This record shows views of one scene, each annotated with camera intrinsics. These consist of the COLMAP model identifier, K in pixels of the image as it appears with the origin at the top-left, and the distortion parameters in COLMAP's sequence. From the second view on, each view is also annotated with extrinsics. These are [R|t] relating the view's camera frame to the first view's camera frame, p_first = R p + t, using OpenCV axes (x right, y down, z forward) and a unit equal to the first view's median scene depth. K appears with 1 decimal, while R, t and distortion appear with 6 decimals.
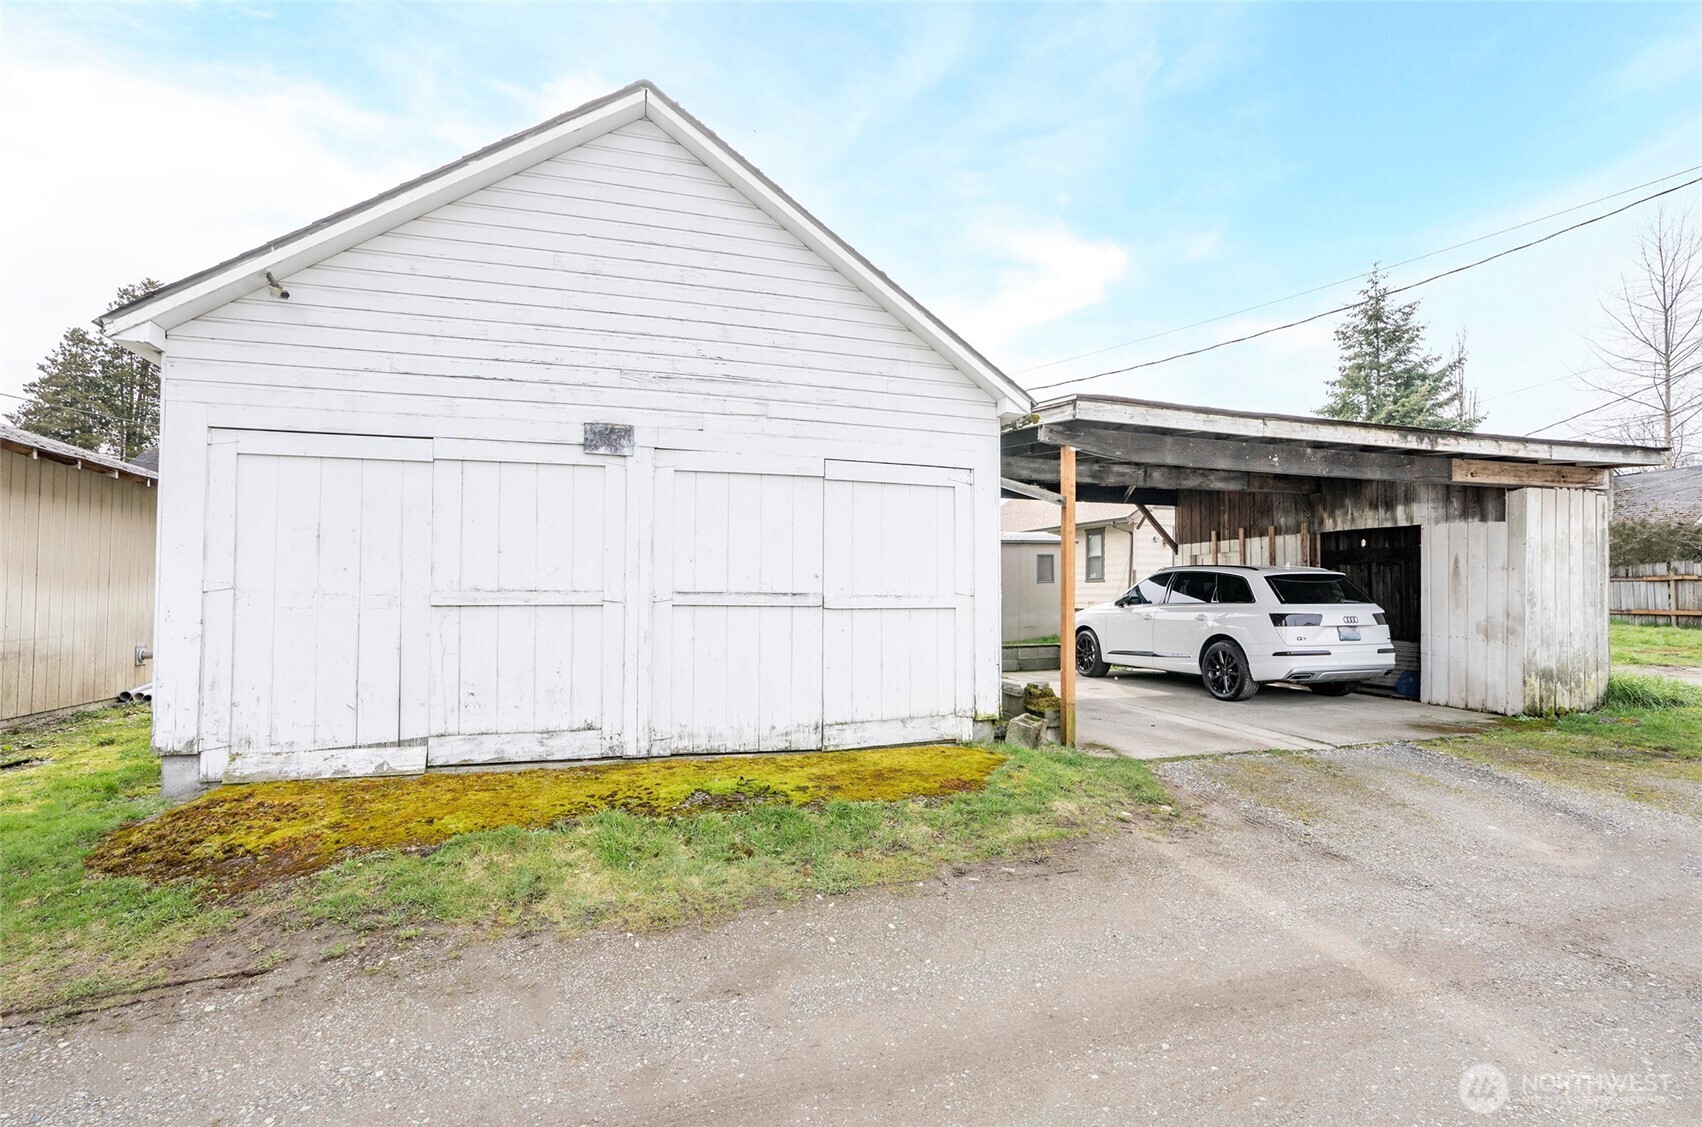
lens RADIAL K [[825.5, 0, 853.4], [0, 825.5, 562.4], [0, 0, 1]] dist [-0.039235, 0.019980]
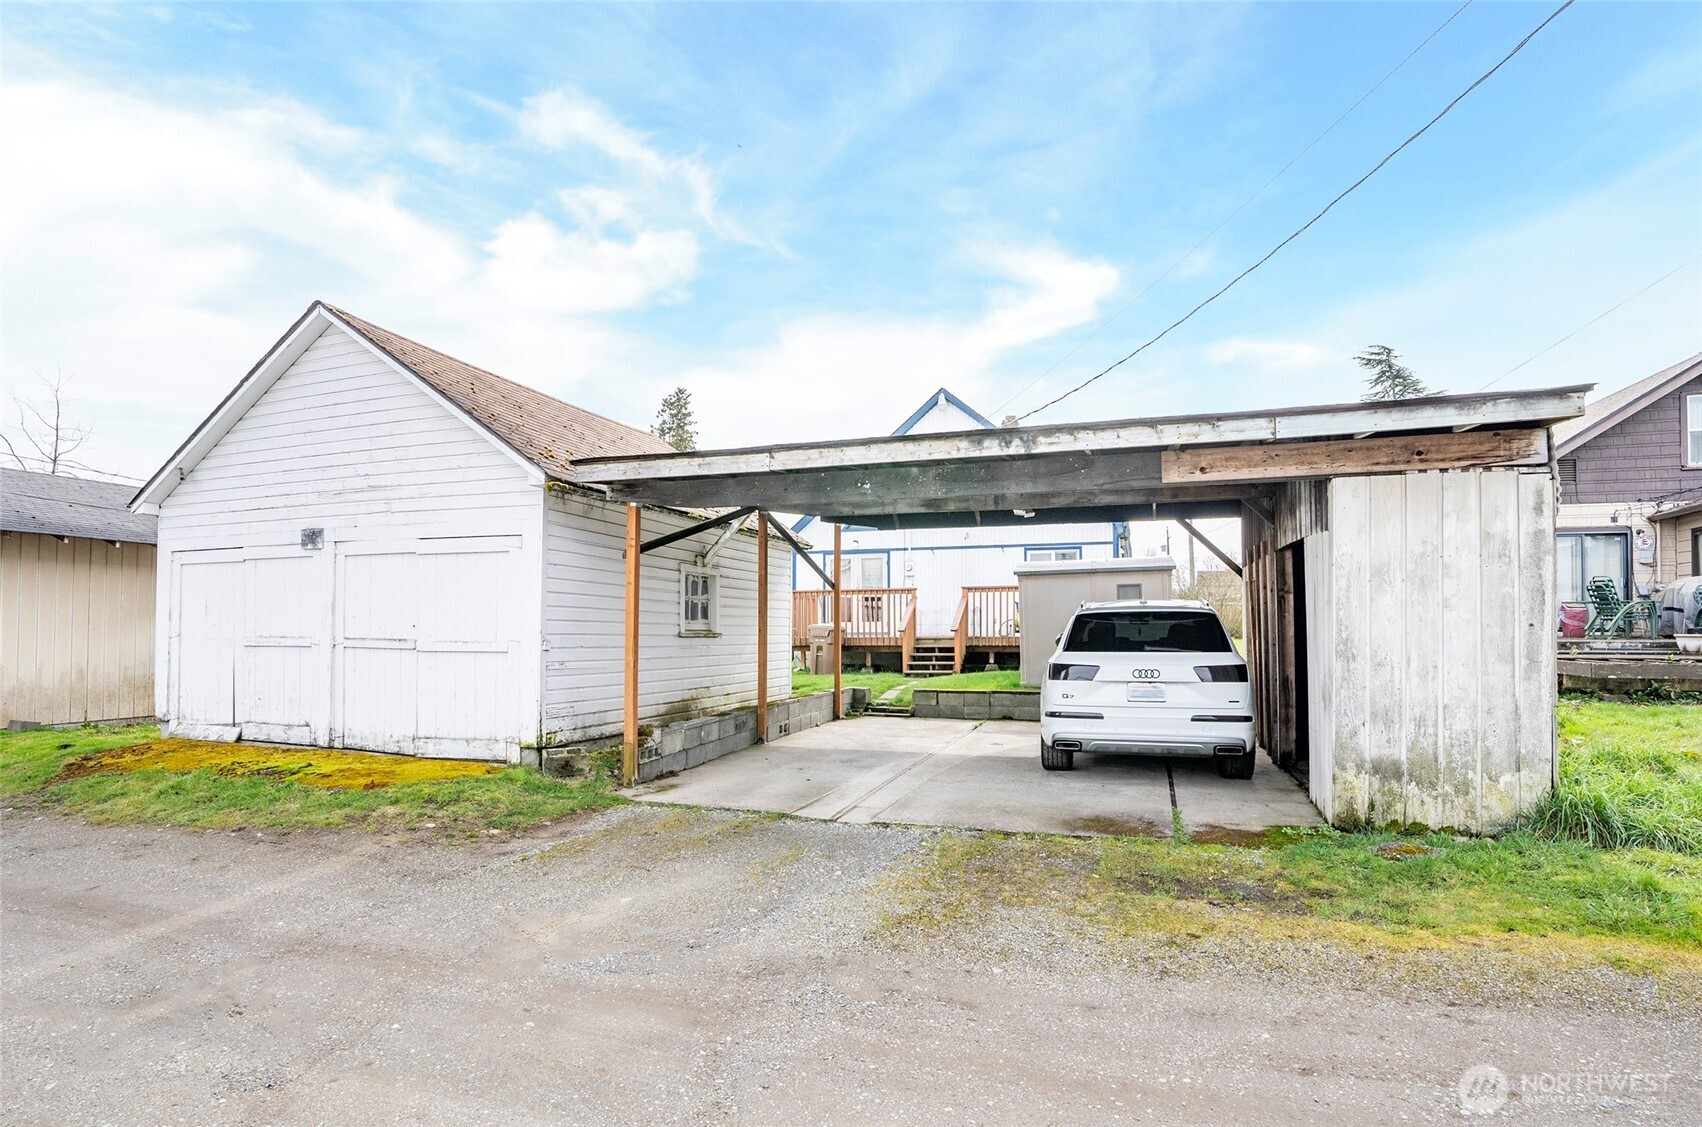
lens RADIAL K [[868.7, 0, 845.0], [0, 868.7, 594.8], [0, 0, 1]] dist [-0.078634, 0.027113]
pose [[0.794095, -0.024439, -0.607302, 0.962169], [0.028187, 0.999597, -0.003369, -0.007672], [0.607140, -0.014443, 0.794464, 0.229417]]
